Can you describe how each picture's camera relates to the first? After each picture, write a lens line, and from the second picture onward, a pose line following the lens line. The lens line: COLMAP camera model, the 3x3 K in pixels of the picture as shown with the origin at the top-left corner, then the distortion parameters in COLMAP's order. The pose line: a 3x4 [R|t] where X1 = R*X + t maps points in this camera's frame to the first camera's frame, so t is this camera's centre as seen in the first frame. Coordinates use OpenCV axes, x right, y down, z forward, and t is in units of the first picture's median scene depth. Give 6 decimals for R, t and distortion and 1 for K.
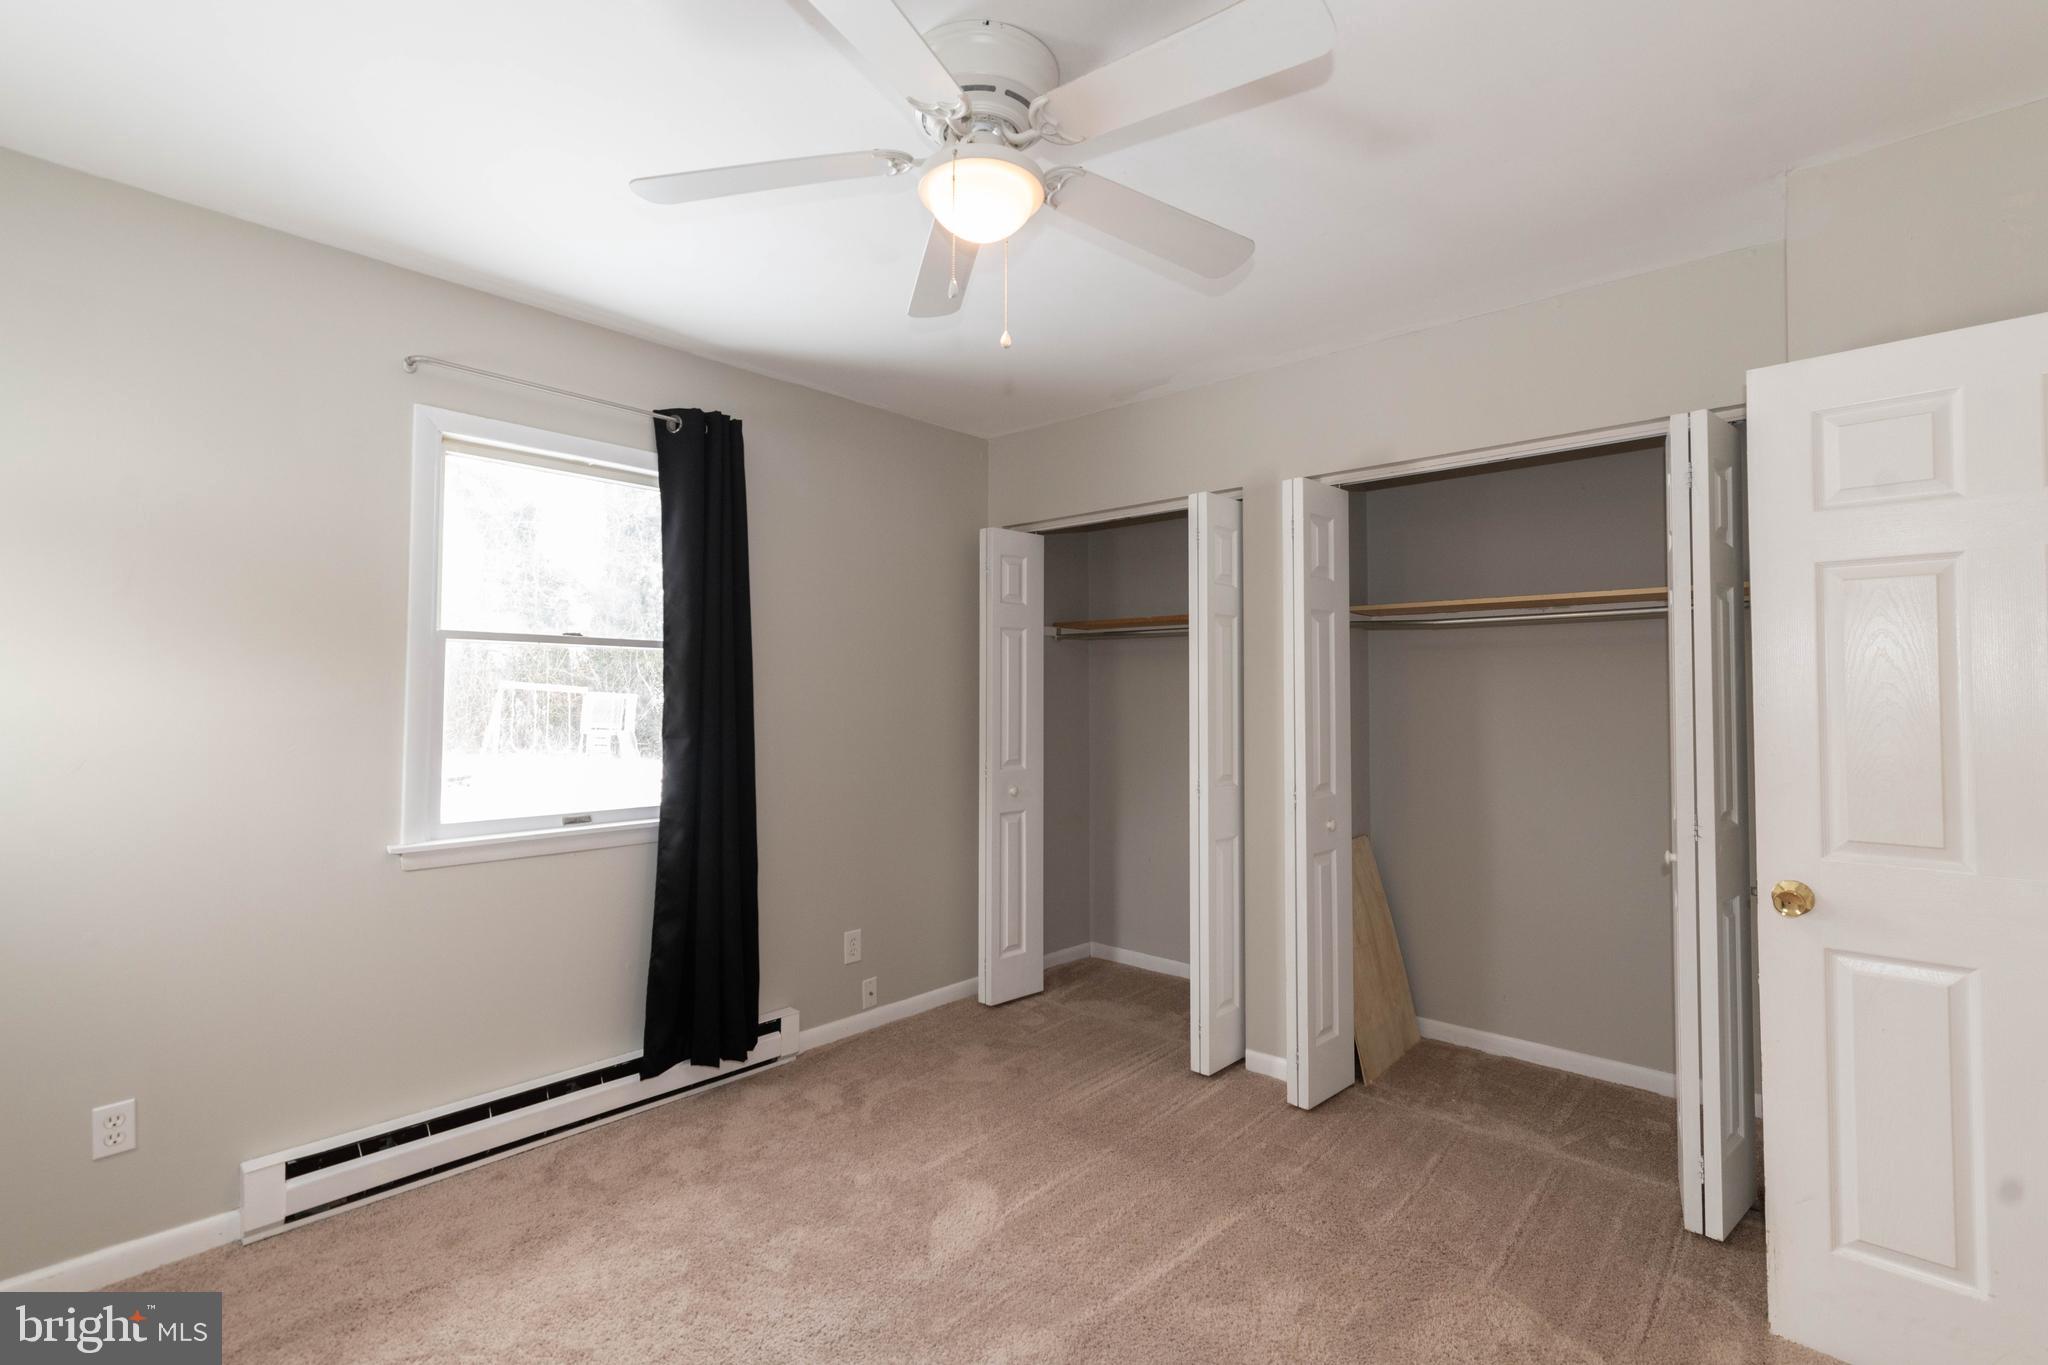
lens RADIAL K [[909.0, 0, 1024.0], [0, 909.0, 682.5], [0, 0, 1]] dist [0.015245, 0.000707]
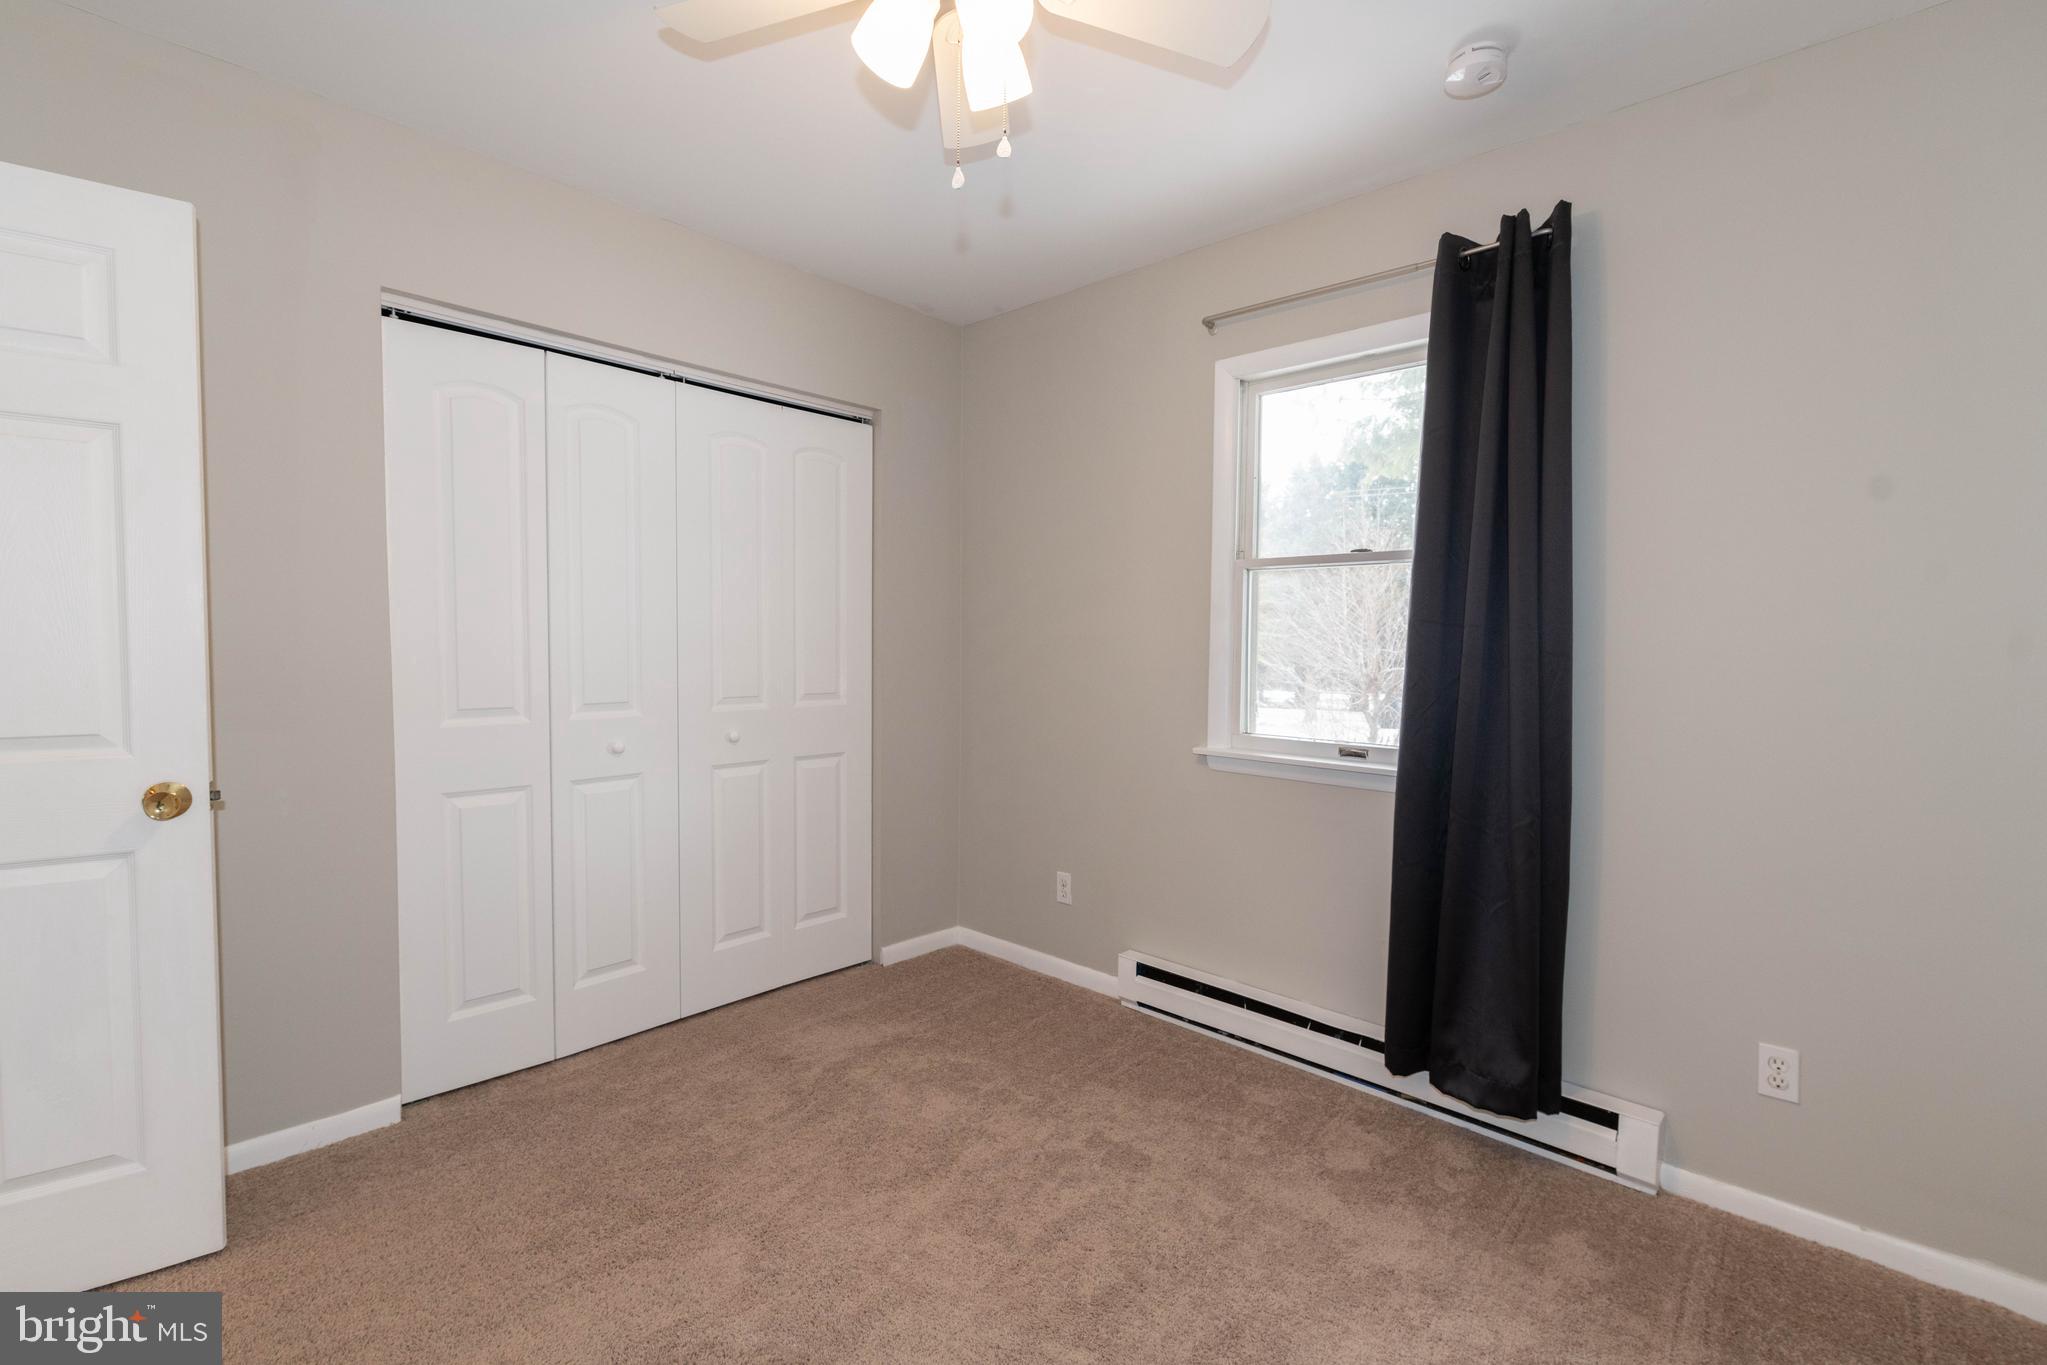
lens RADIAL K [[930.4, 0, 1043.6], [0, 930.4, 683.2], [0, 0, 1]] dist [0.016222, 0.000508]
pose [[-0.011308, 0.025385, -0.999614, 0.451804], [-0.005206, 0.999663, 0.025445, 0.057185], [0.999923, 0.005491, -0.011172, 0.688906]]
